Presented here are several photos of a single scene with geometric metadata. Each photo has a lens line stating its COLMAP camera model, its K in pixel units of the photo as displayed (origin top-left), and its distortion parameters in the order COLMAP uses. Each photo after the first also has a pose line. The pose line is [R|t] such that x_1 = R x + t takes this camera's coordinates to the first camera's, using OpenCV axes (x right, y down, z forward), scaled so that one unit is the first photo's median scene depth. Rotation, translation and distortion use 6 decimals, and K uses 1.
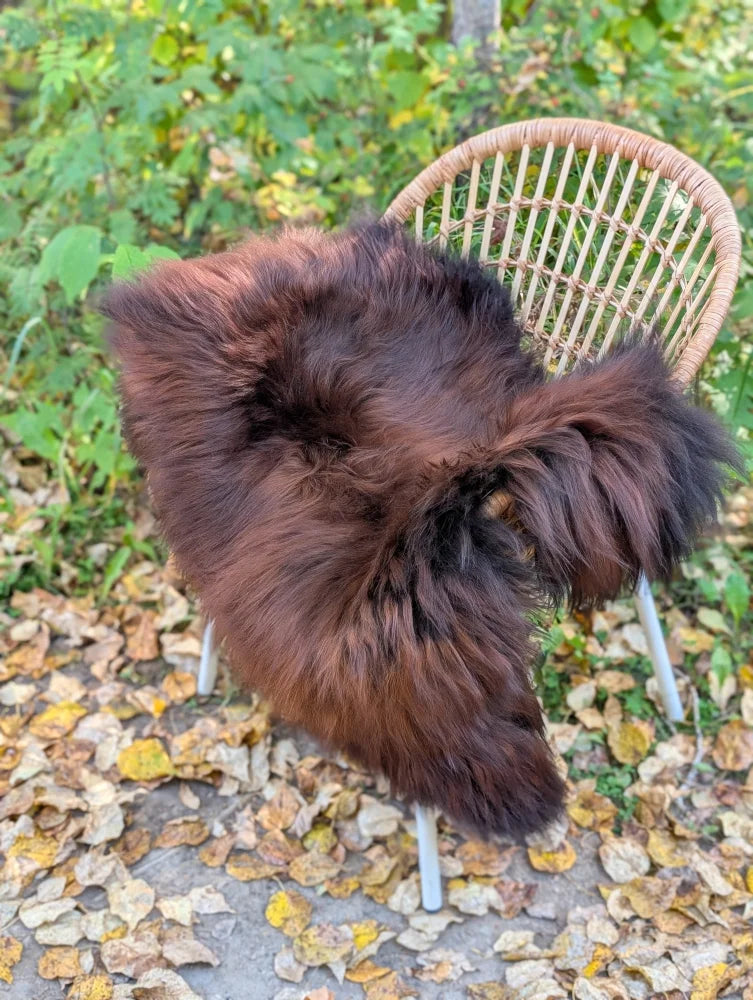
lens RADIAL K [[1459.8, 0, 370.7], [0, 1459.8, 485.4], [0, 0, 1]] dist [0.035409, 0.000000]
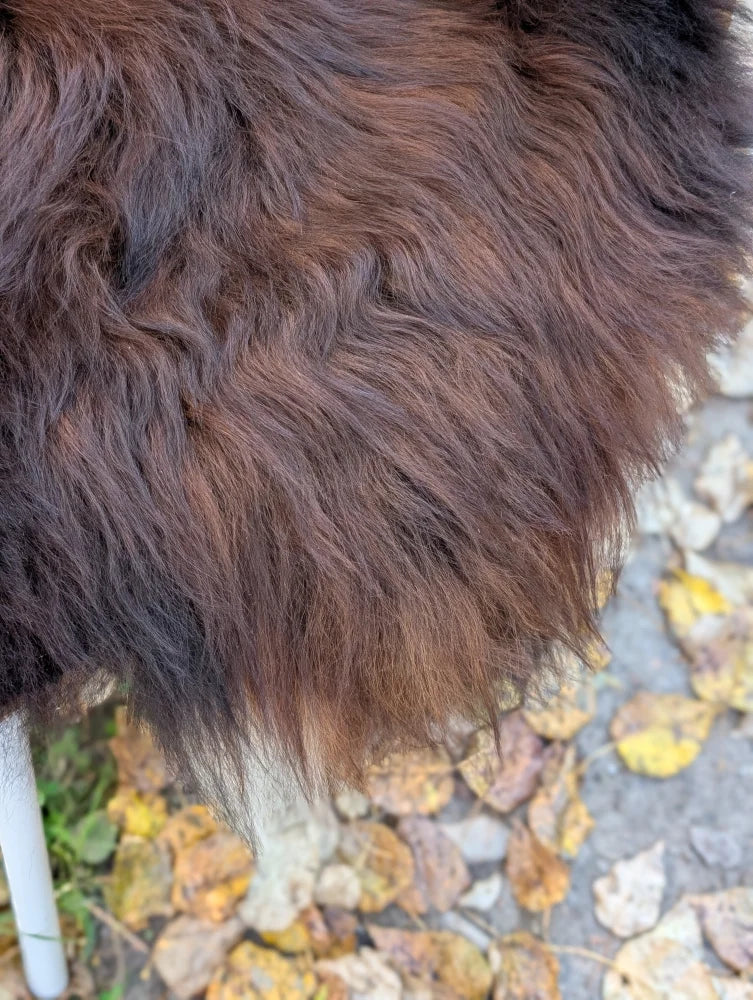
lens RADIAL K [[1492.2, 0, 375.5], [0, 1492.2, 495.4], [0, 0, 1]] dist [0.072312, 0.000000]
pose [[-0.050650, -0.881209, 0.470005, -0.227666], [0.559161, 0.364913, 0.744431, -0.208868], [-0.827511, 0.300514, 0.474255, 0.770984]]
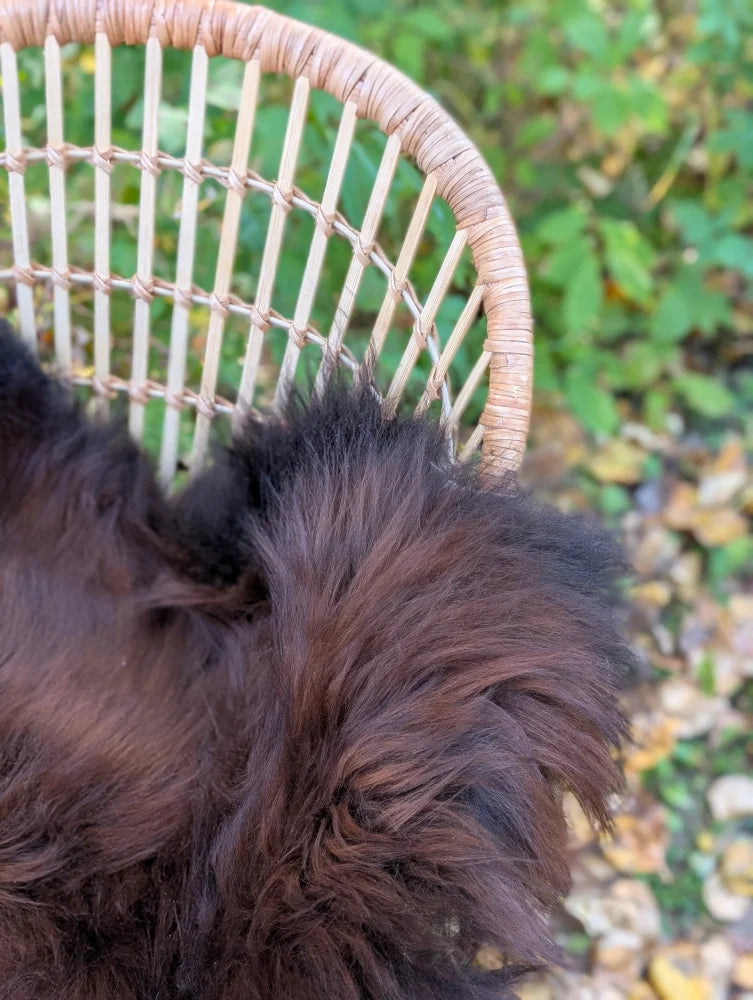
lens RADIAL K [[1459.8, 0, 375.4], [0, 1459.8, 494.8], [0, 0, 1]] dist [0.035409, 0.000000]
pose [[0.792711, -0.427777, 0.434300, -0.063229], [0.297077, 0.893202, 0.337544, -0.230206], [-0.532311, -0.138554, 0.835133, 0.493418]]
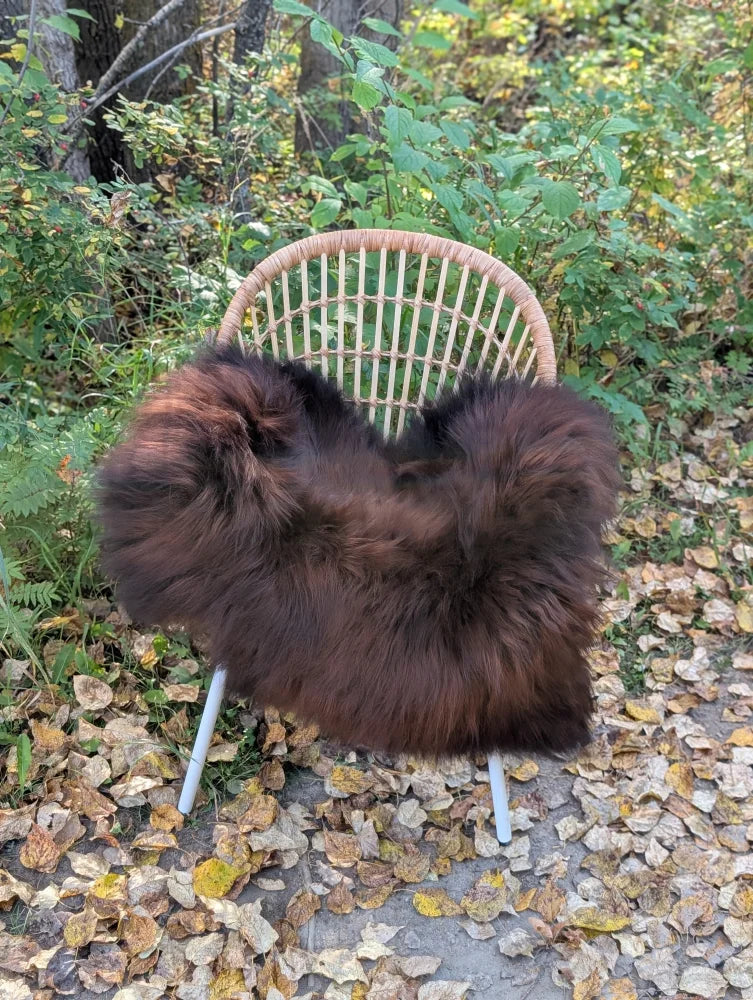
lens RADIAL K [[1459.8, 0, 381.5], [0, 1459.8, 476.3], [0, 0, 1]] dist [0.035409, 0.000000]
pose [[0.677376, -0.330934, 0.656997, -0.737826], [0.355475, 0.929156, 0.101522, -0.167631], [-0.644049, 0.164777, 0.747027, 0.066019]]
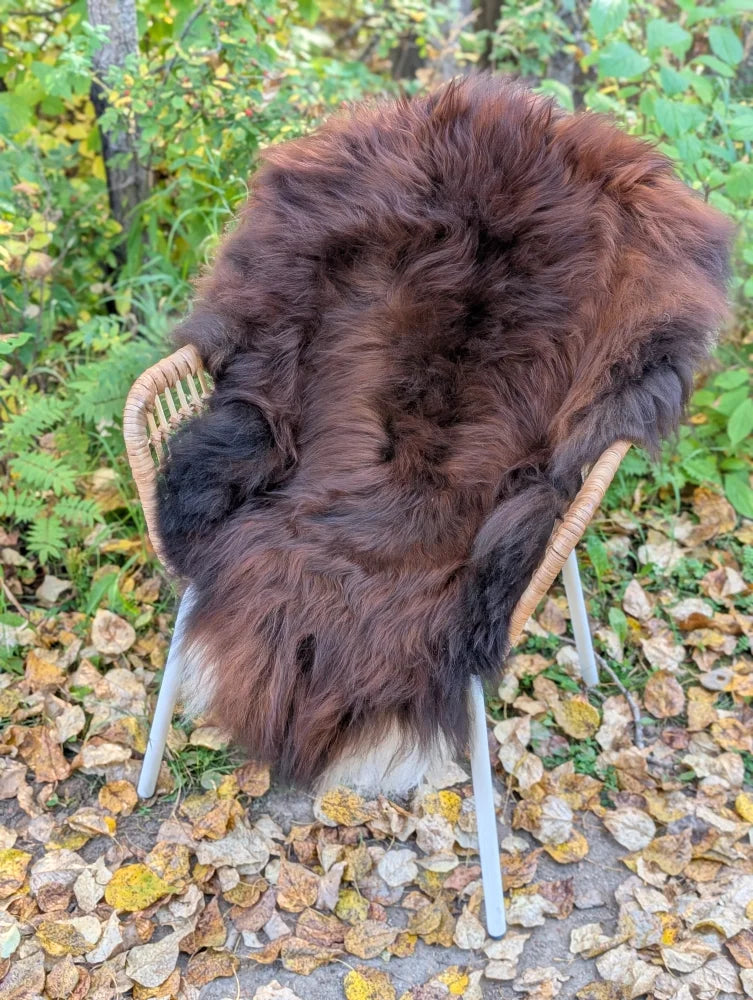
lens RADIAL K [[1459.8, 0, 375.4], [0, 1459.8, 474.9], [0, 0, 1]] dist [0.035409, 0.000000]
pose [[0.897110, -0.212705, 0.387234, -0.341257], [0.209649, 0.976463, 0.050668, -0.081483], [-0.388897, 0.035729, 0.920588, 0.100457]]
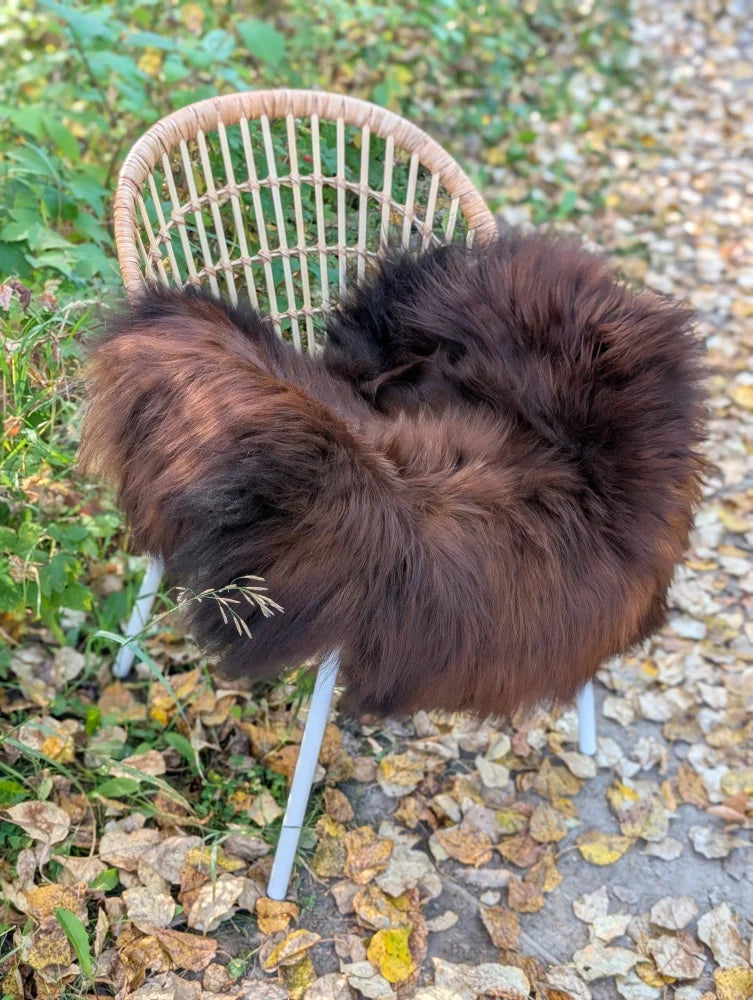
lens RADIAL K [[1459.8, 0, 378.4], [0, 1459.8, 500.0], [0, 0, 1]] dist [0.035409, 0.000000]
pose [[0.062448, -0.523324, 0.849842, -0.792970], [0.485858, 0.759737, 0.432137, -0.407170], [-0.871804, 0.385917, 0.301705, 0.706550]]
